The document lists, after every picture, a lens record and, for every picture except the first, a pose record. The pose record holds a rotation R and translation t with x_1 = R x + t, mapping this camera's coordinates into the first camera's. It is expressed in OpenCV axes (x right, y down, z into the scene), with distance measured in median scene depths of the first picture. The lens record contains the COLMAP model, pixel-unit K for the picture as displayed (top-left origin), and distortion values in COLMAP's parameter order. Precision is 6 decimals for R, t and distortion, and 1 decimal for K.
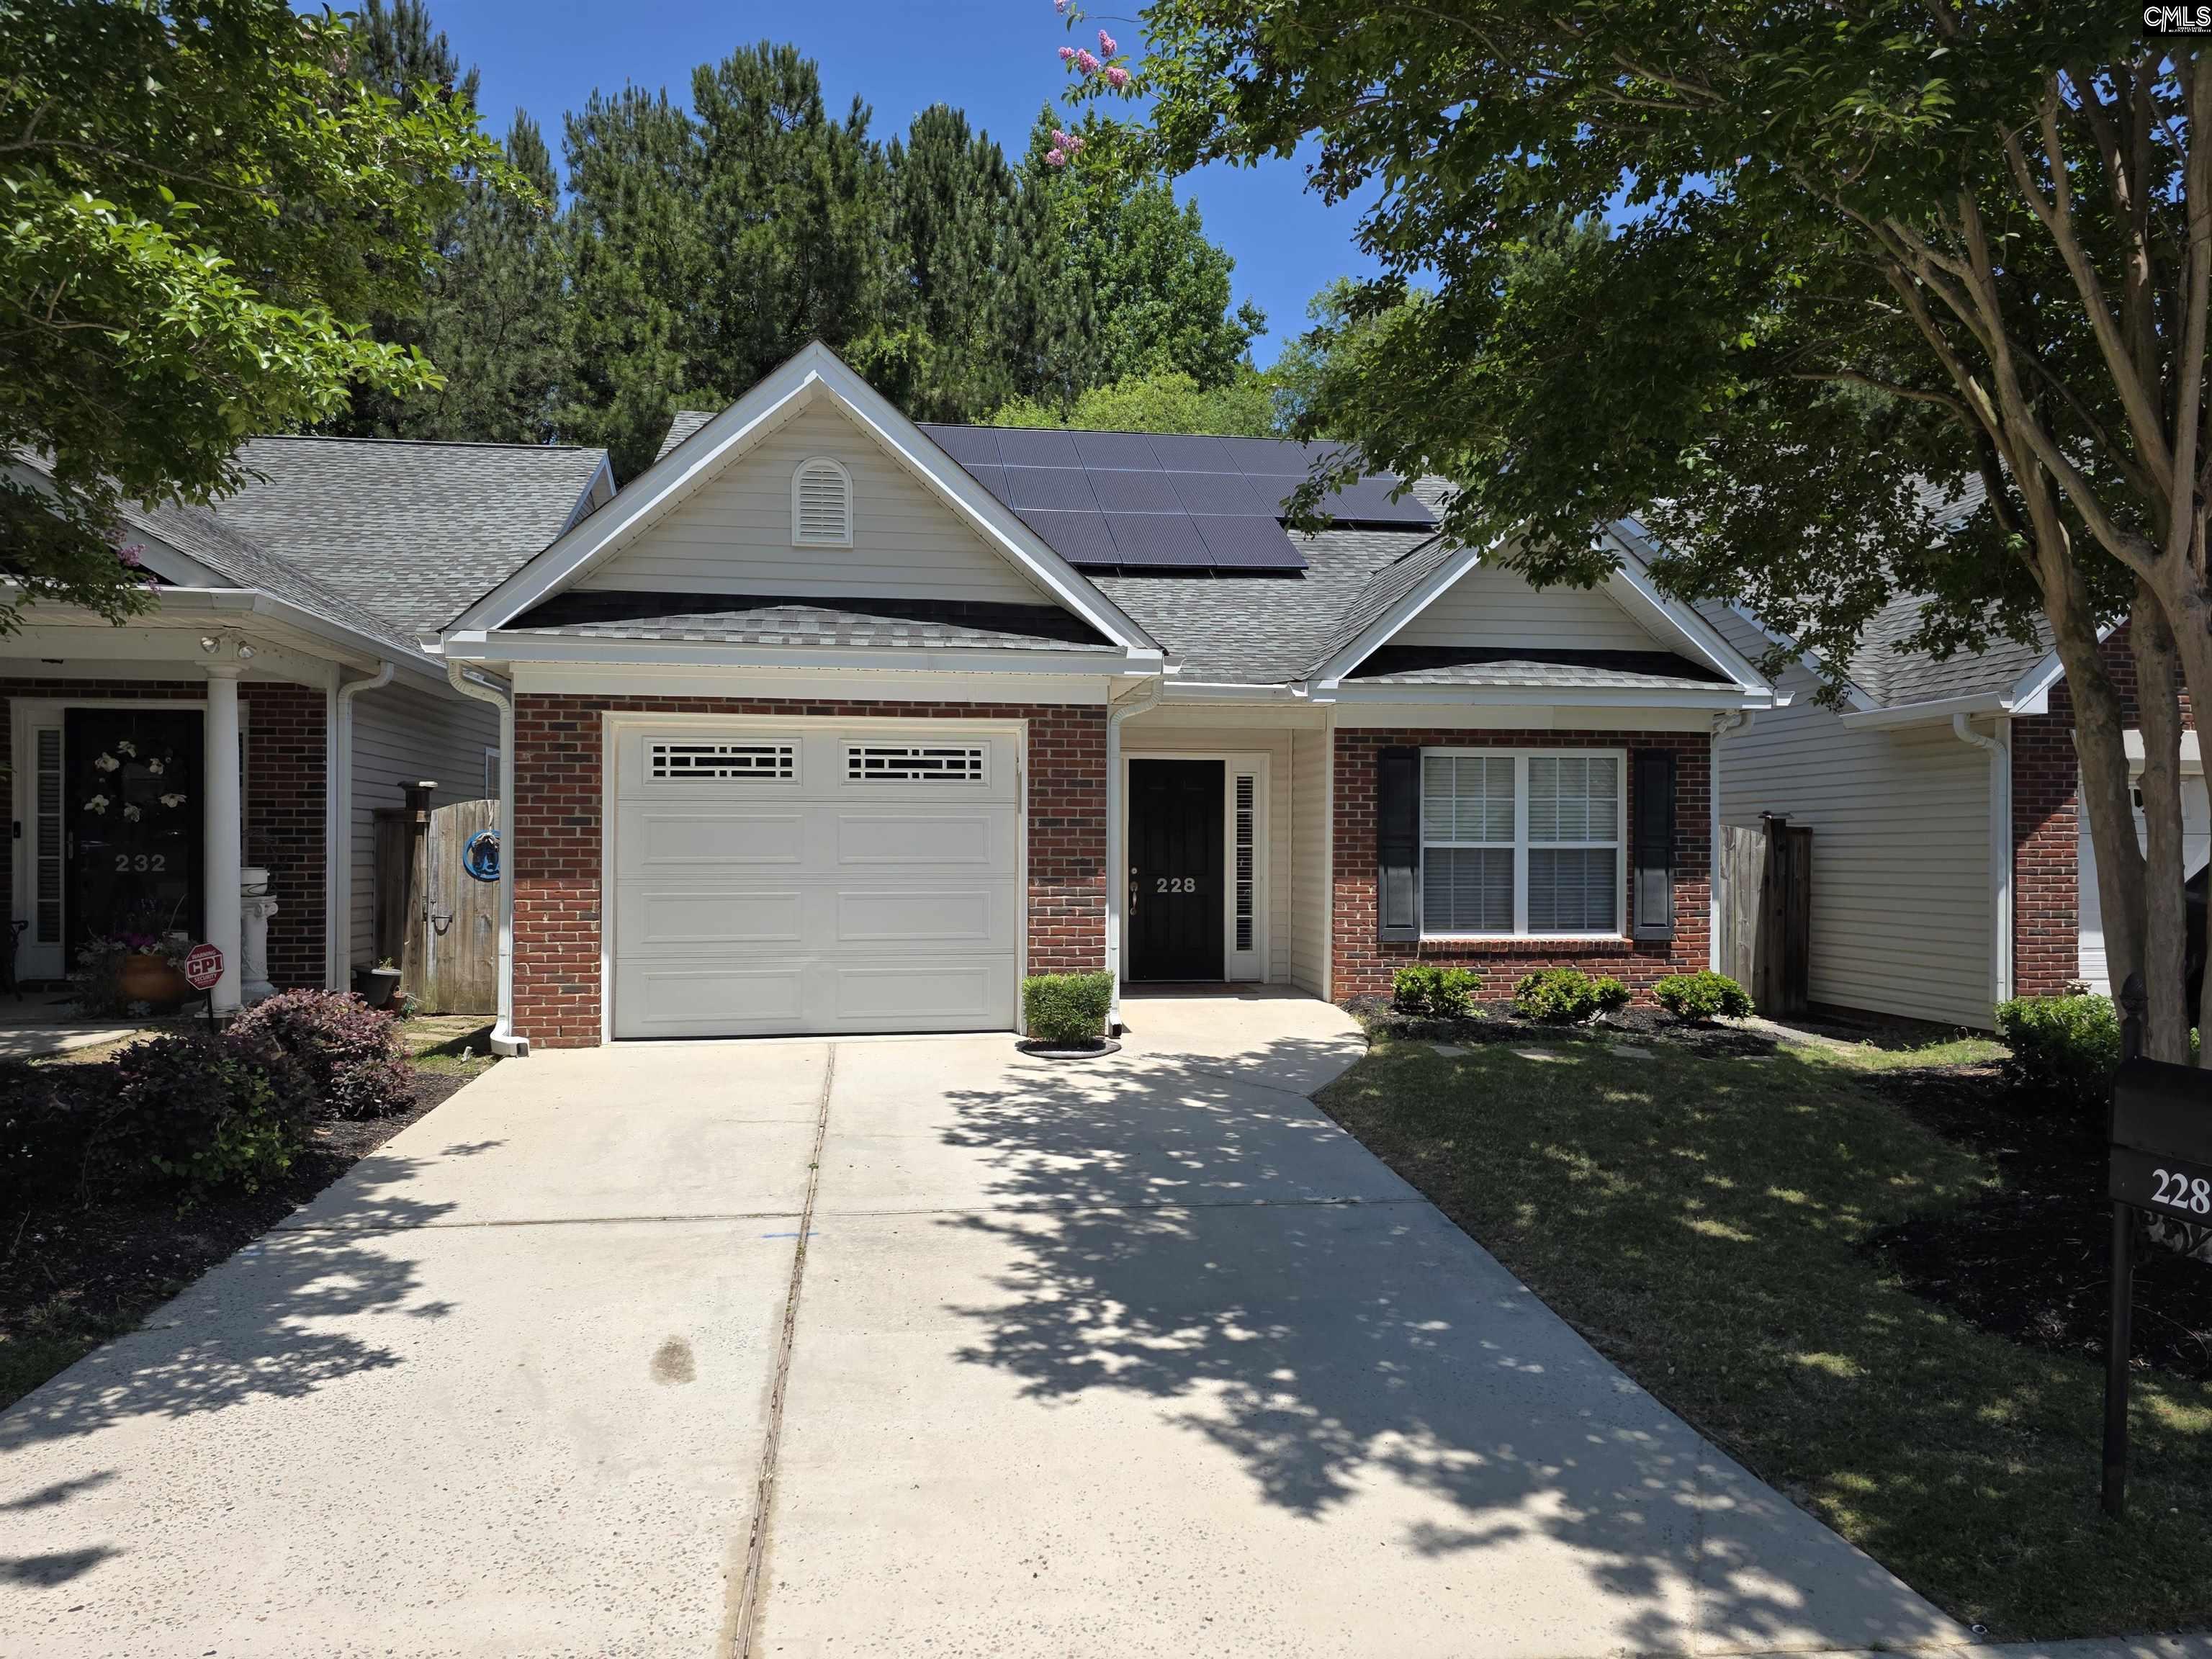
lens RADIAL K [[1461.3, 0, 1096.0], [0, 1461.3, 843.3], [0, 0, 1]] dist [0.180694, -0.286681]
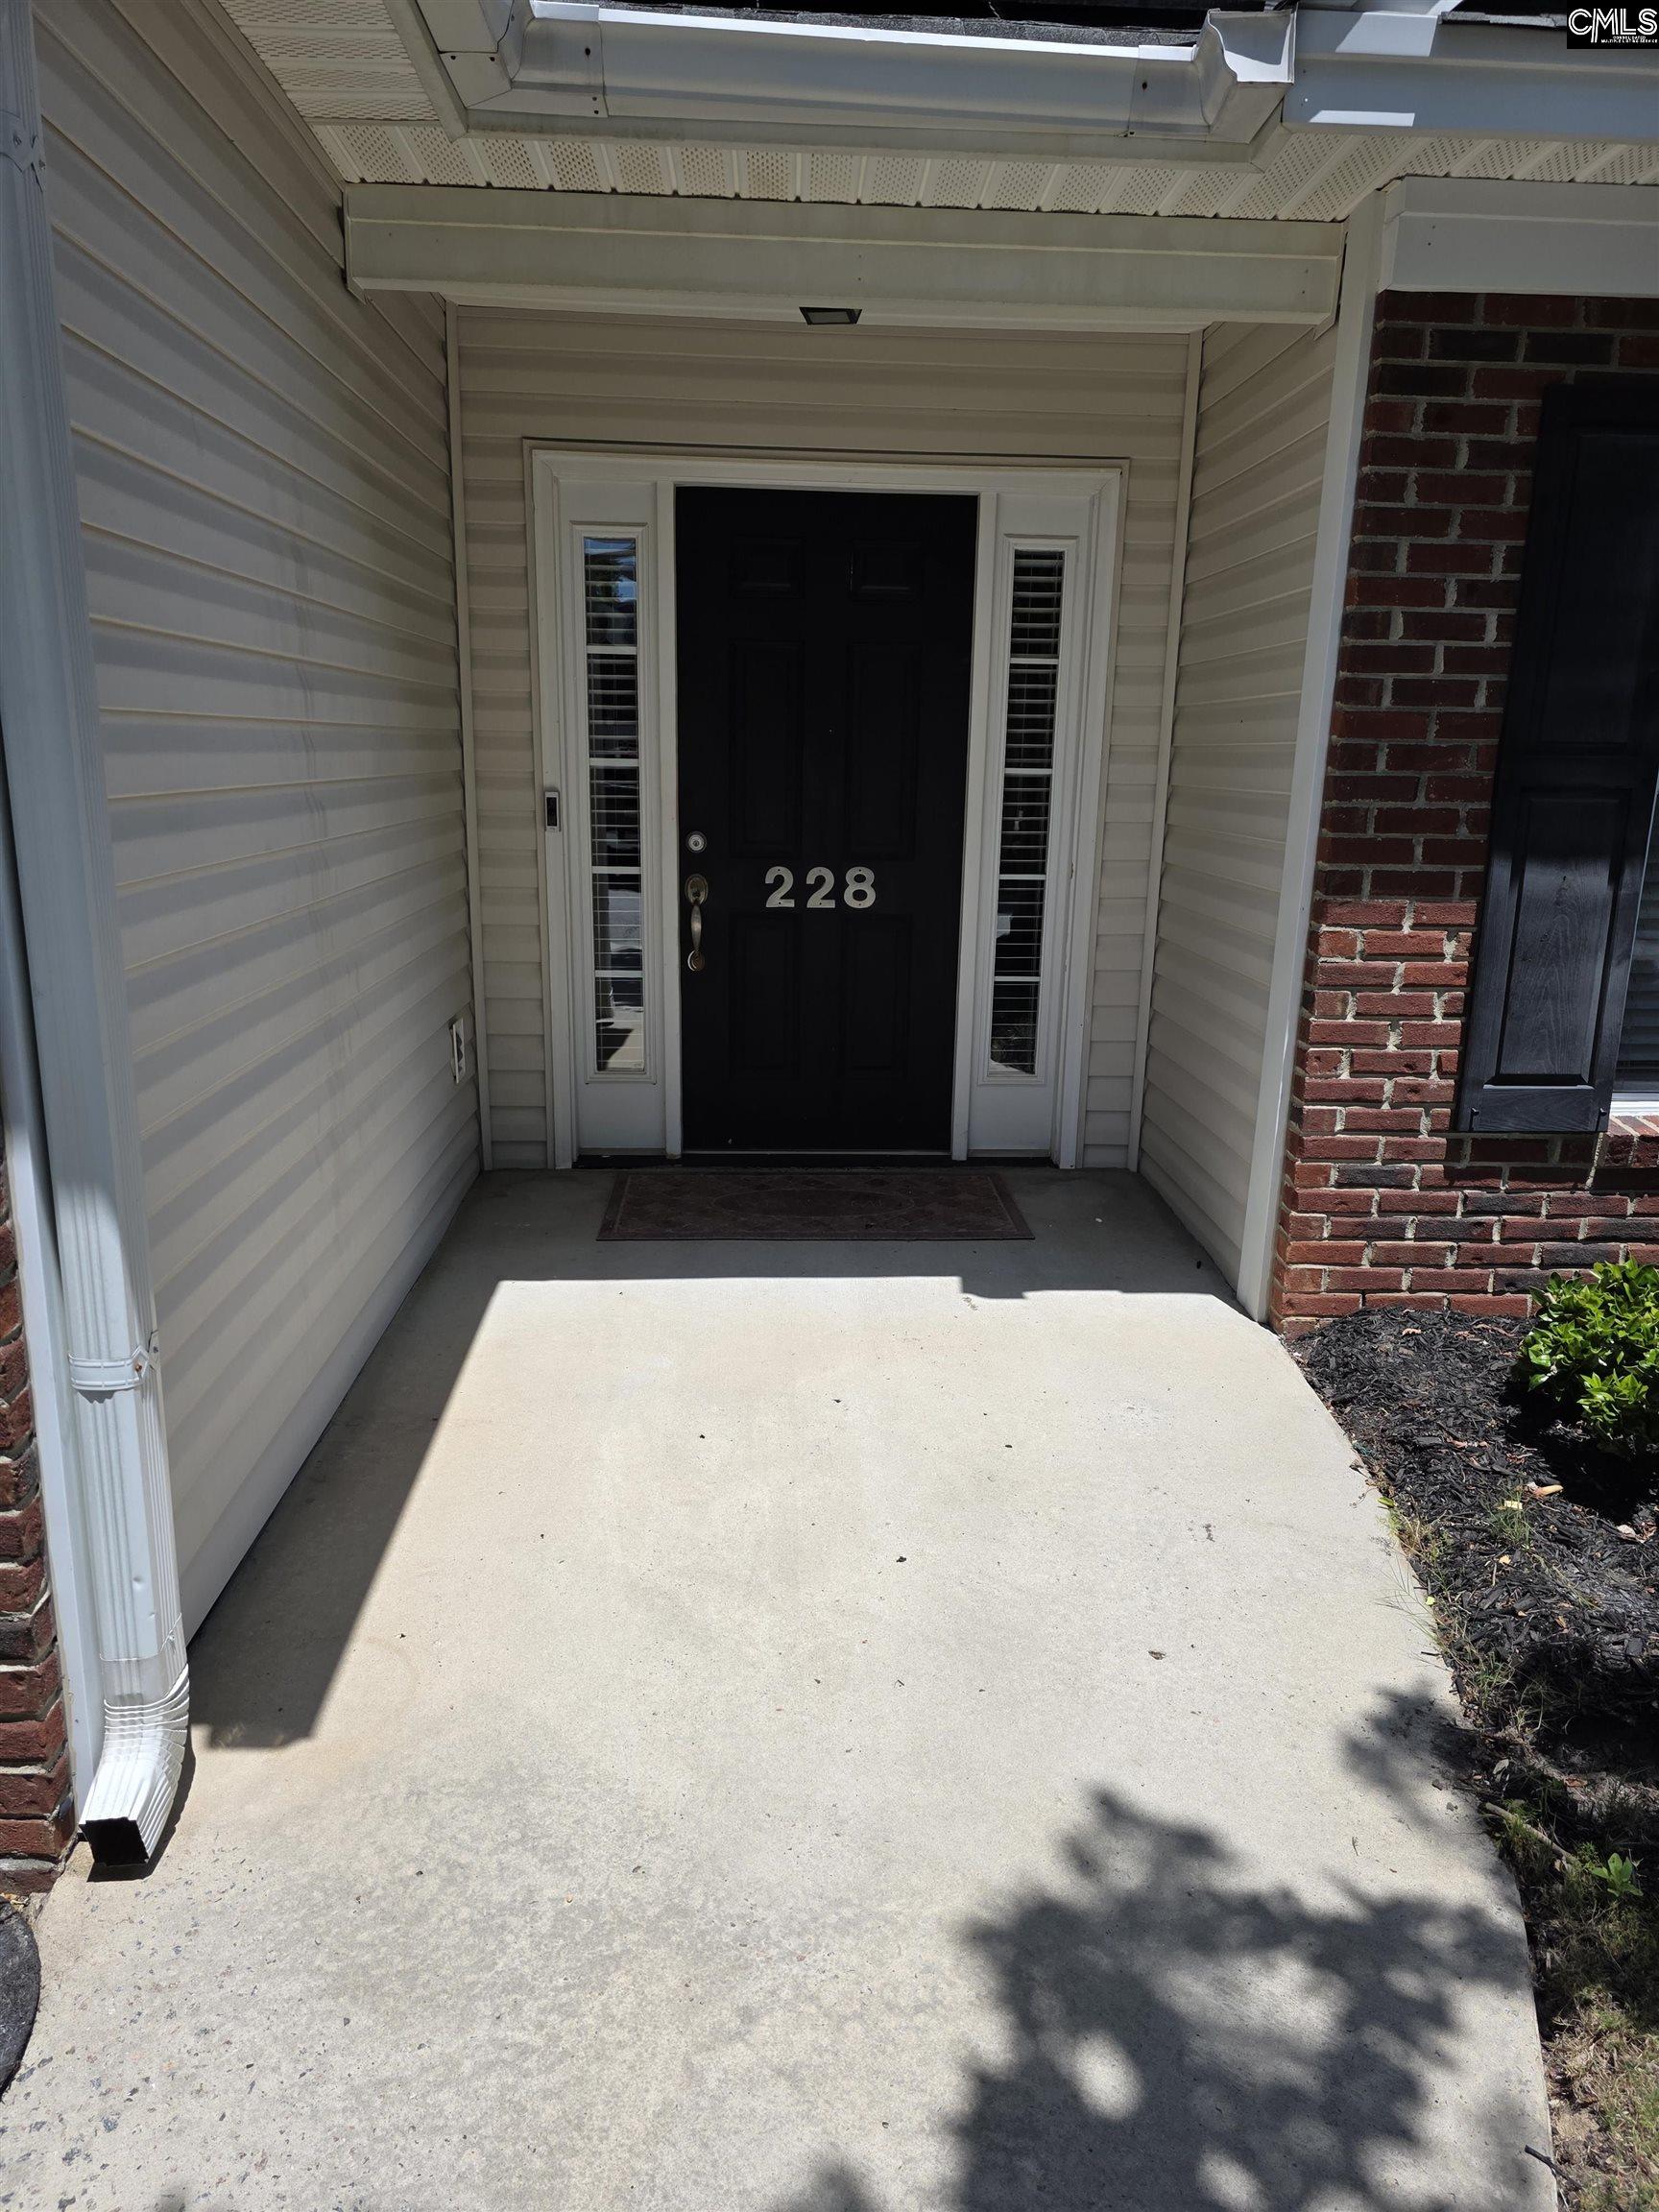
lens RADIAL K [[1486.5, 0, 829.5], [0, 1486.5, 1106.0], [0, 0, 1]] dist [0.070028, -0.076832]
pose [[0.996206, 0.036449, -0.079028, 0.100736], [-0.016996, 0.972067, 0.234086, -0.003452], [0.085353, -0.231854, 0.968999, 0.755655]]
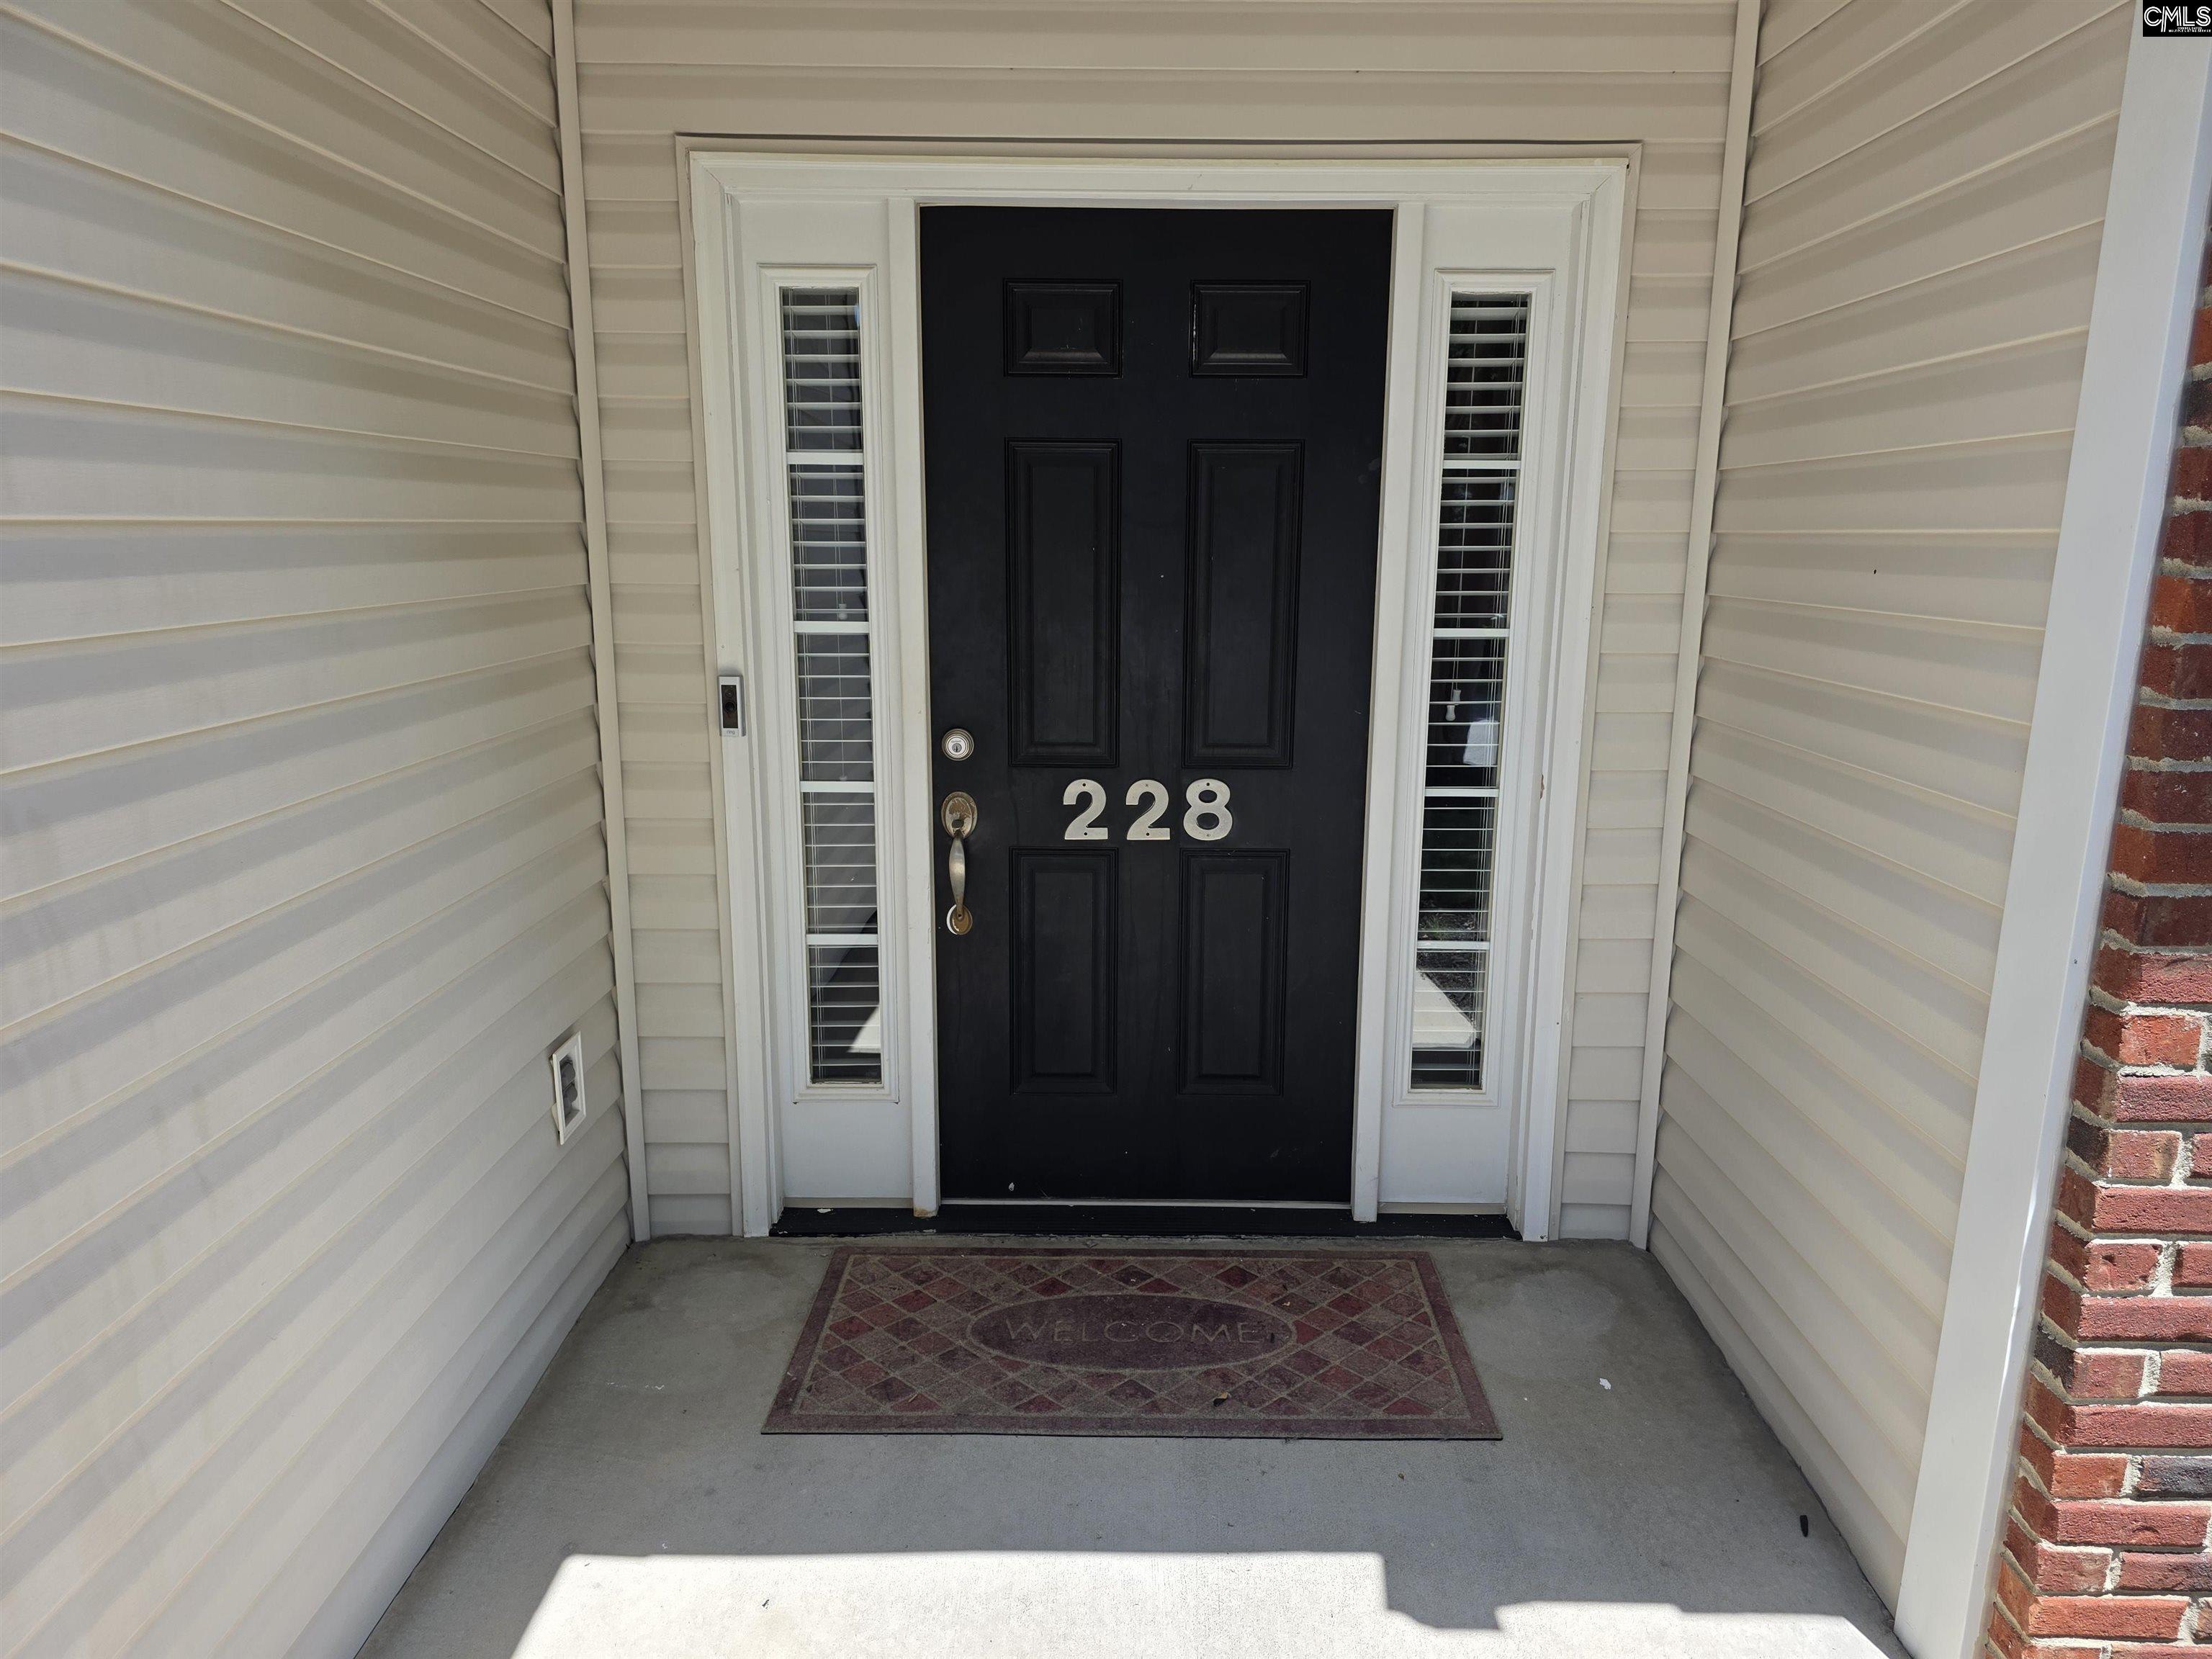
lens RADIAL K [[1486.5, 0, 1109.4], [0, 1486.5, 820.3], [0, 0, 1]] dist [0.070028, -0.076832]
pose [[0.989015, 0.033993, -0.143850, 0.095400], [-0.005206, 0.980605, 0.195926, -0.016363], [0.147720, -0.193025, 0.970010, 0.904546]]
